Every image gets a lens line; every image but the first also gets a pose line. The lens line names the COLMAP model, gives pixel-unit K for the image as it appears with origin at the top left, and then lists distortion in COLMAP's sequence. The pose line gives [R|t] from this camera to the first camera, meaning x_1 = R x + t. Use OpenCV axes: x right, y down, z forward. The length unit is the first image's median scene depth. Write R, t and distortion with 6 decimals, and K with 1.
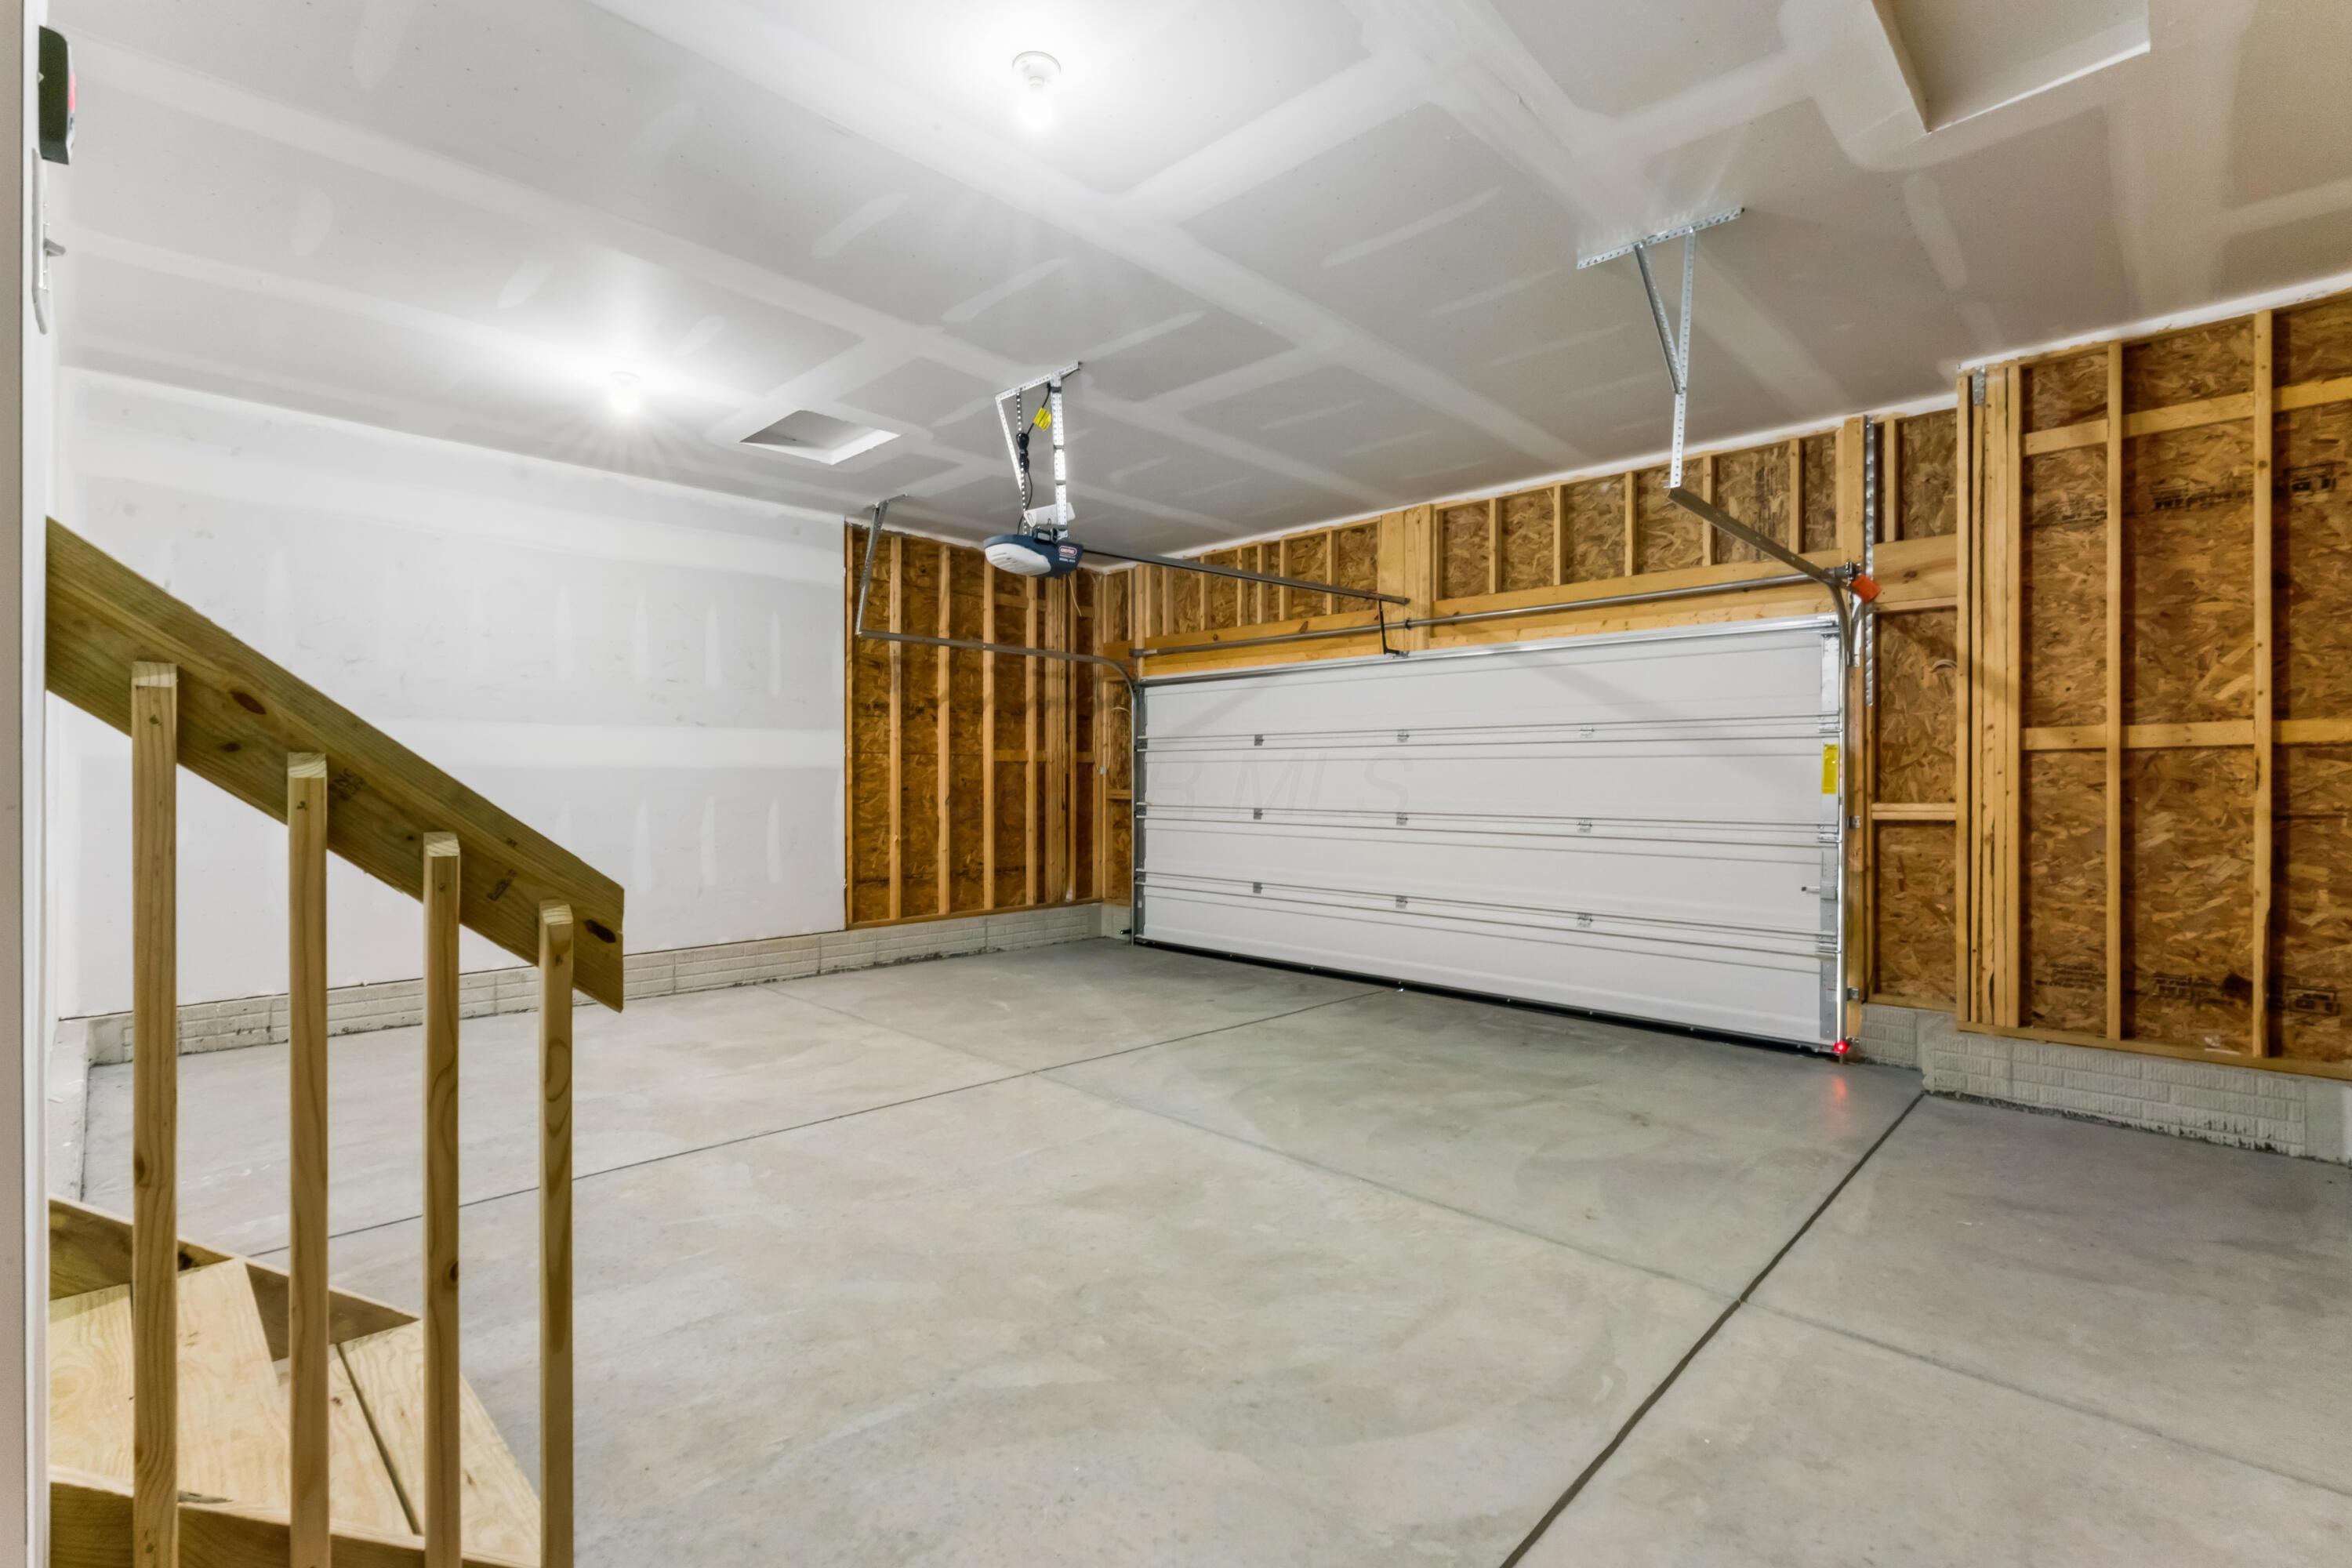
lens RADIAL K [[1050.4, 0, 1176.0], [0, 1050.4, 784.0], [0, 0, 1]] dist [-0.000307, -0.000462]
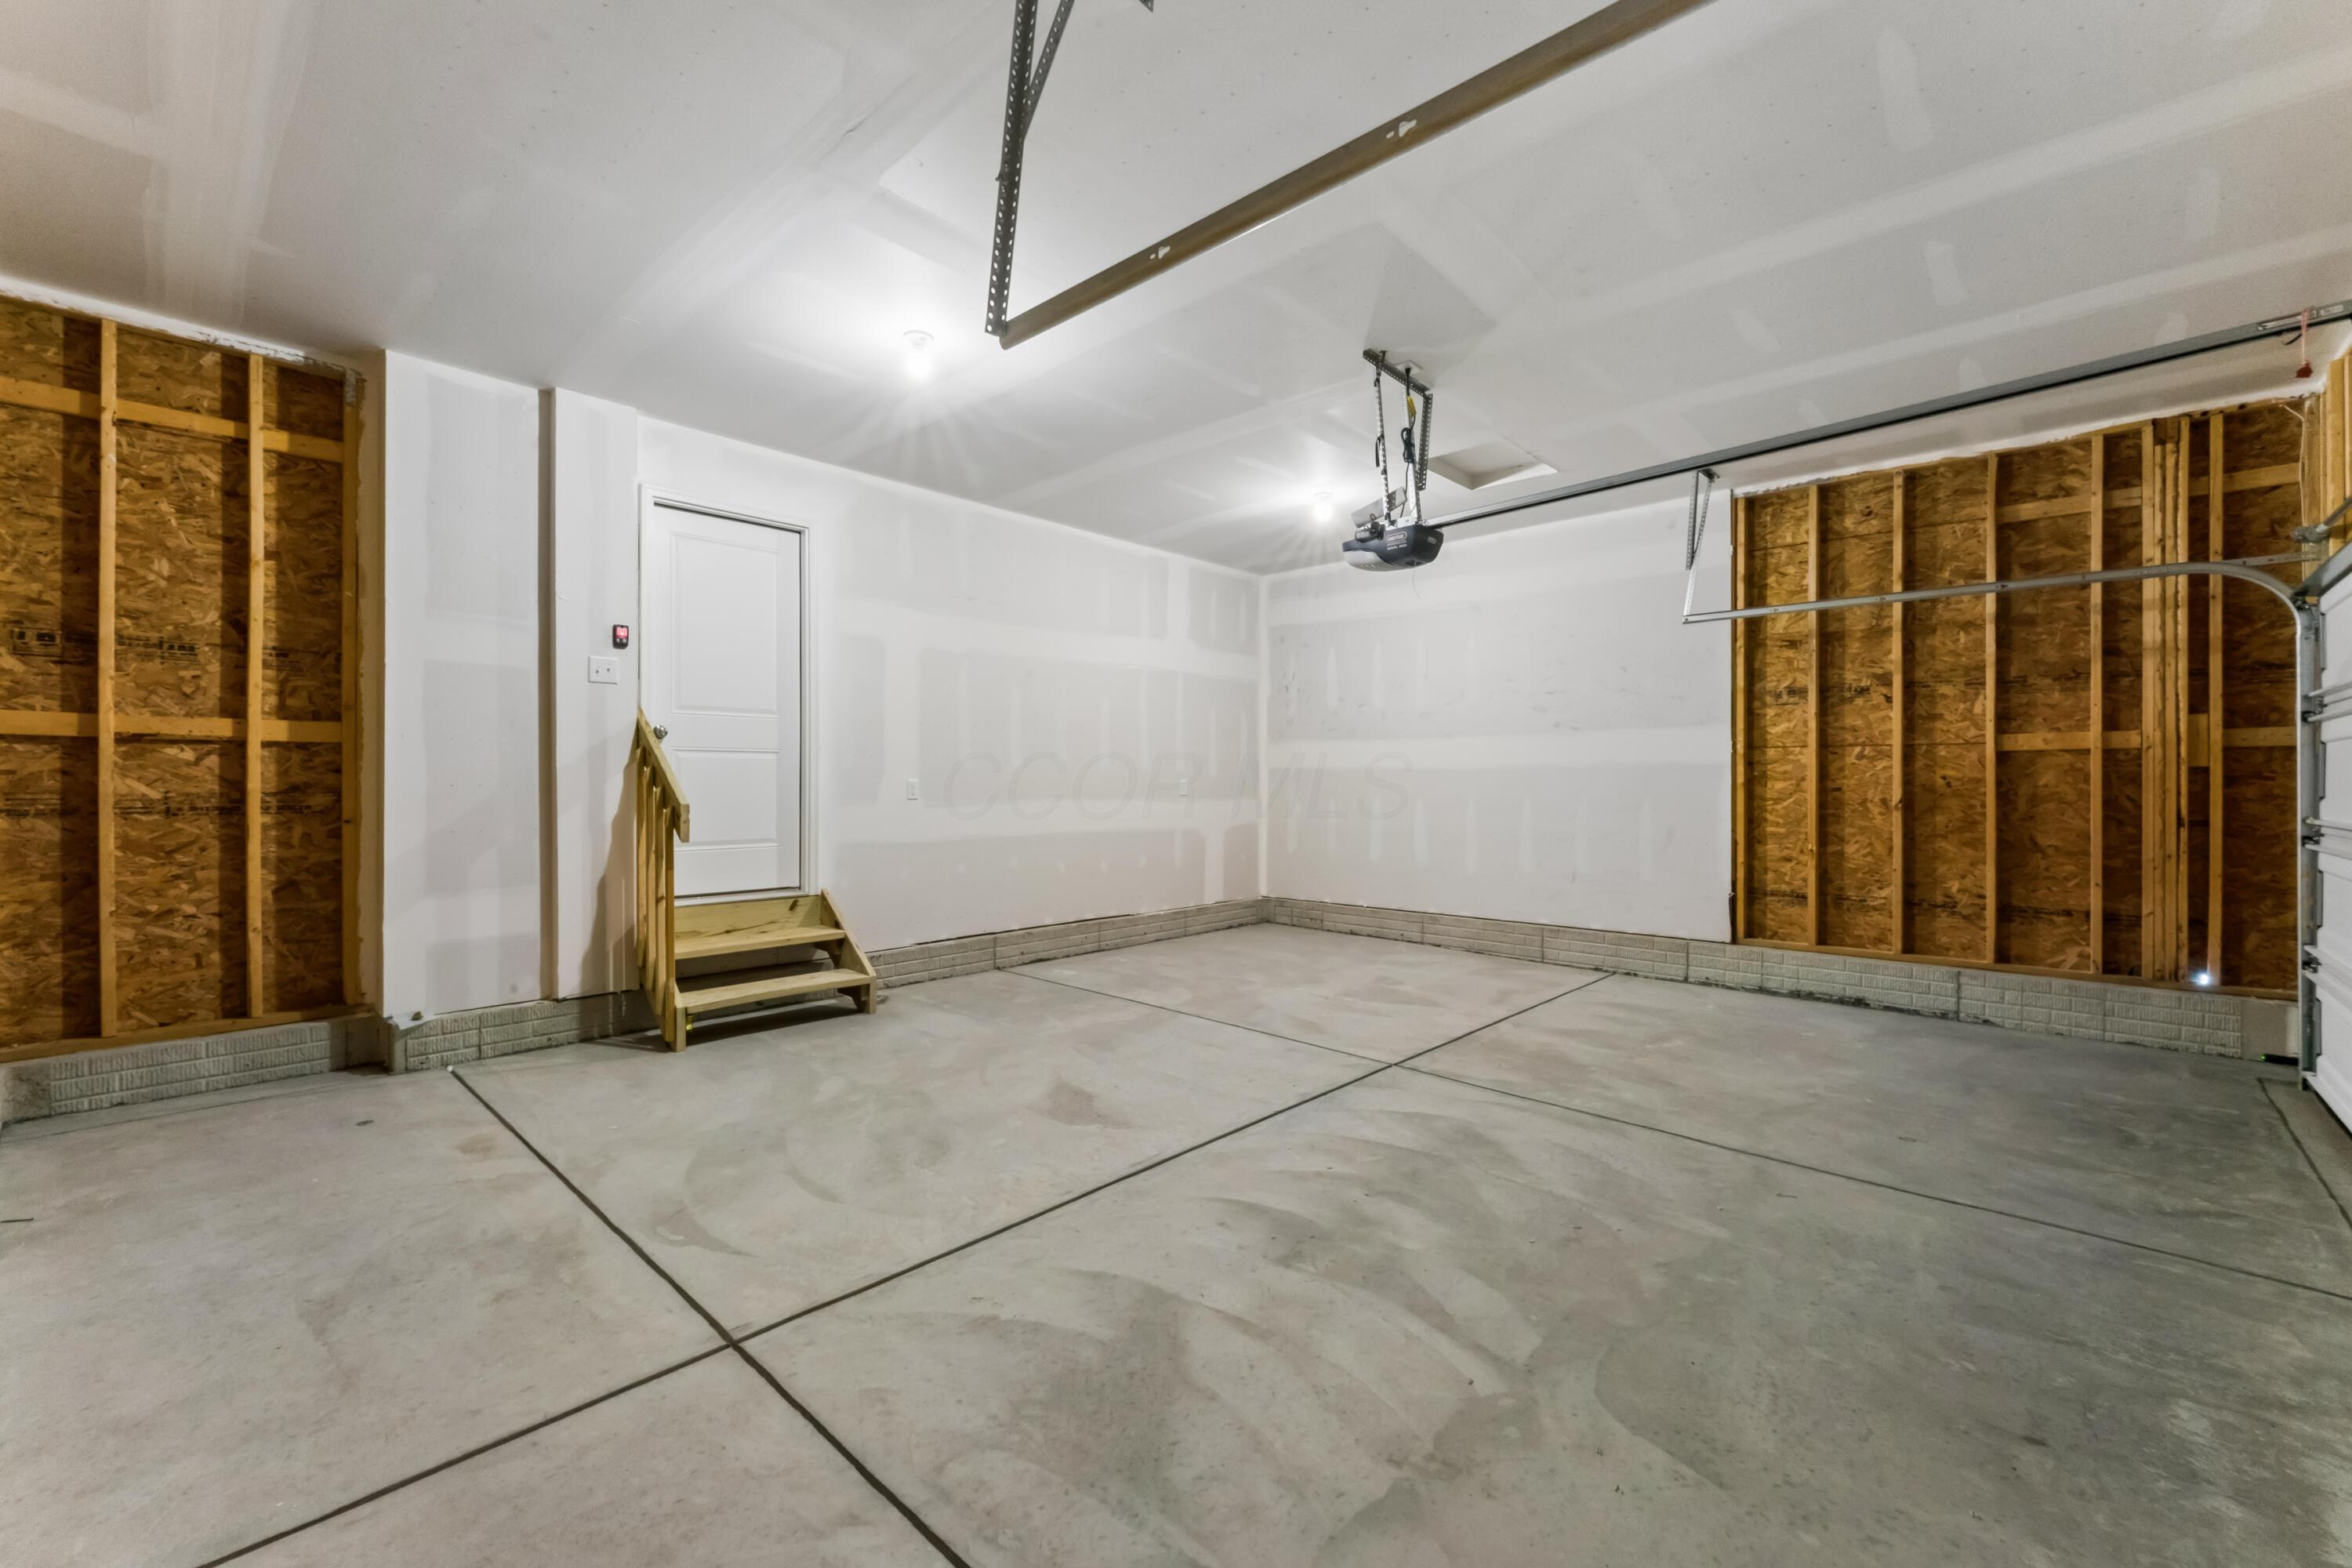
lens RADIAL K [[952.8, 0, 1176.0], [0, 952.8, 784.0], [0, 0, 1]] dist [-0.002234, 0.000096]
pose [[0.024596, -0.001034, -0.999697, 0.738413], [-0.007824, 0.999969, -0.001226, 0.008825], [0.999667, 0.007852, 0.024587, 0.737078]]
